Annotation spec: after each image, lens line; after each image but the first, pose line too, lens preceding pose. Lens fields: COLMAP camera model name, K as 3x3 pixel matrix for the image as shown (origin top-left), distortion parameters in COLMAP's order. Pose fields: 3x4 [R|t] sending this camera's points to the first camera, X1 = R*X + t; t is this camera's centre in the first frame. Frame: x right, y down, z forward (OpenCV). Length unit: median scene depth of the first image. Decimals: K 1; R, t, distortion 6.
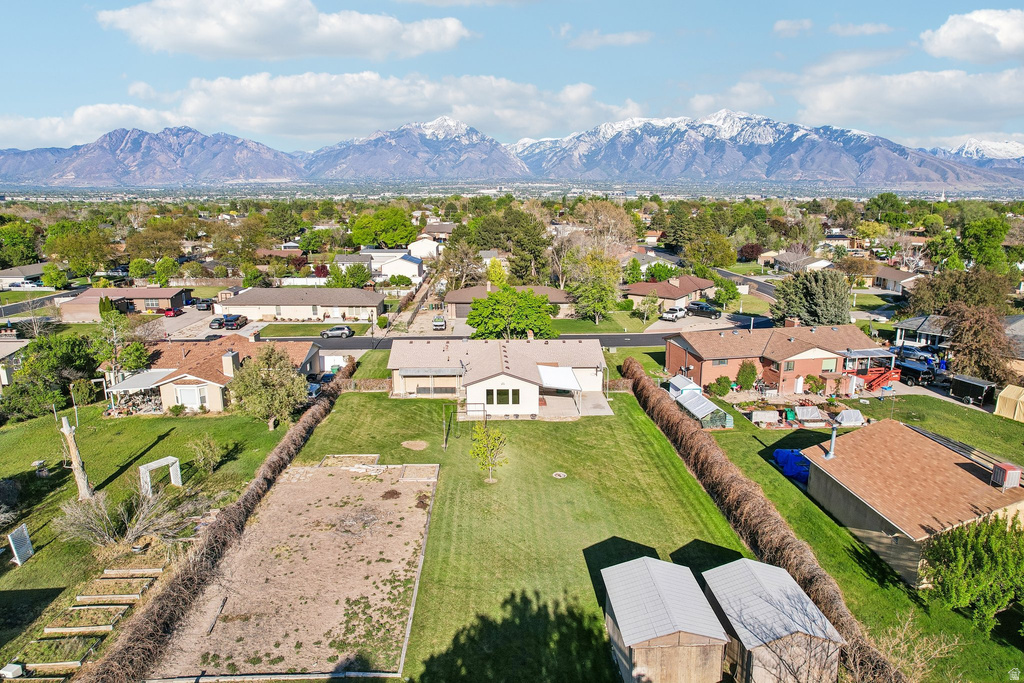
lens RADIAL K [[666.4, 0, 516.2], [0, 666.4, 319.1], [0, 0, 1]] dist [-0.083662, 0.074126]
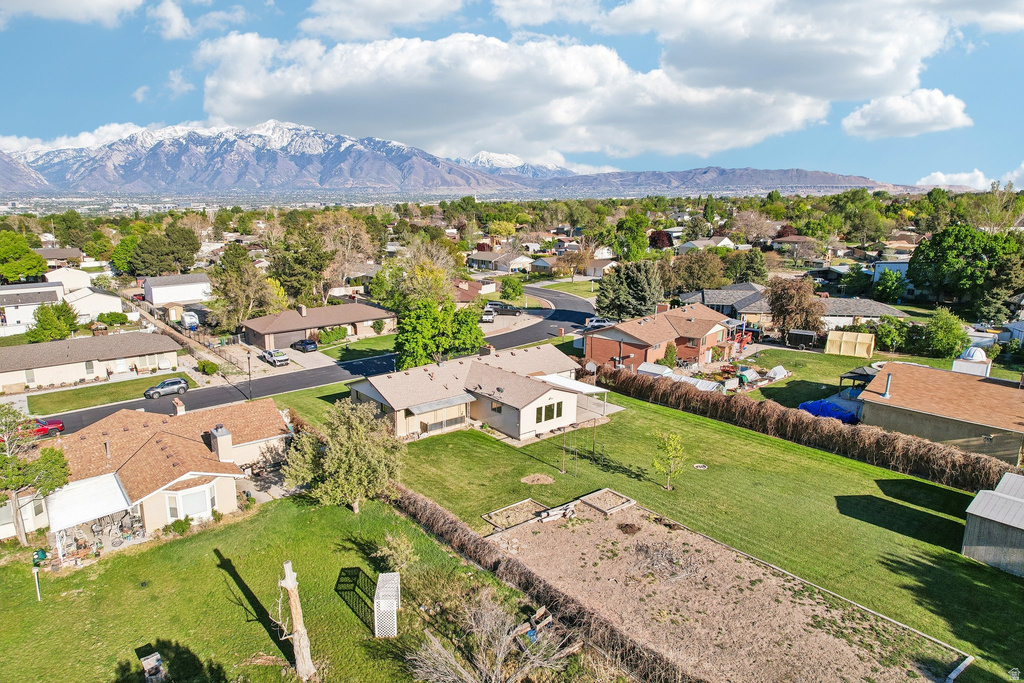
lens RADIAL K [[667.3, 0, 484.8], [0, 667.3, 294.0], [0, 0, 1]] dist [-0.097028, 0.108925]
pose [[0.824110, -0.099794, 0.557570, -0.602031], [0.128013, 0.991703, -0.011713, -0.052650], [-0.551775, 0.081029, 0.830047, 0.233705]]
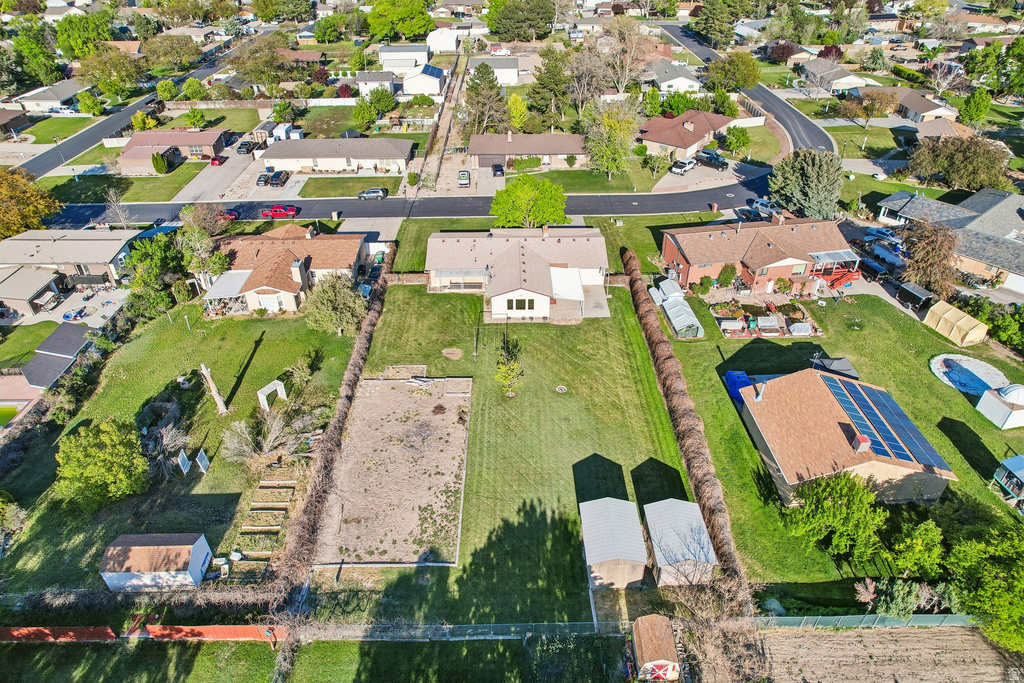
lens RADIAL K [[657.1, 0, 512.0], [0, 657.1, 341.5], [0, 0, 1]] dist [-0.072598, 0.062827]
pose [[0.999192, 0.011006, -0.038644, 0.011981], [0.005567, 0.914551, 0.404433, -0.308358], [0.039793, -0.404321, 0.913751, -0.144497]]
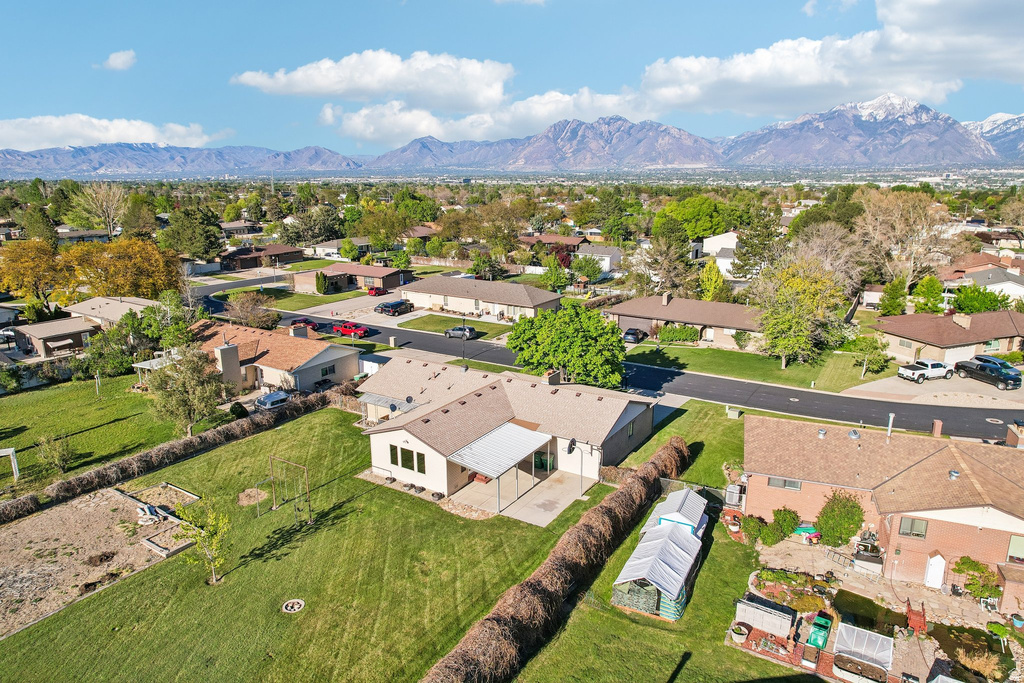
lens RADIAL K [[668.1, 0, 509.4], [0, 668.1, 321.5], [0, 0, 1]] dist [-0.073870, 0.065291]
pose [[0.822596, 0.119566, -0.555914, 0.447156], [-0.106559, 0.992737, 0.055840, -0.083065], [0.558553, 0.013303, 0.829362, 0.447728]]
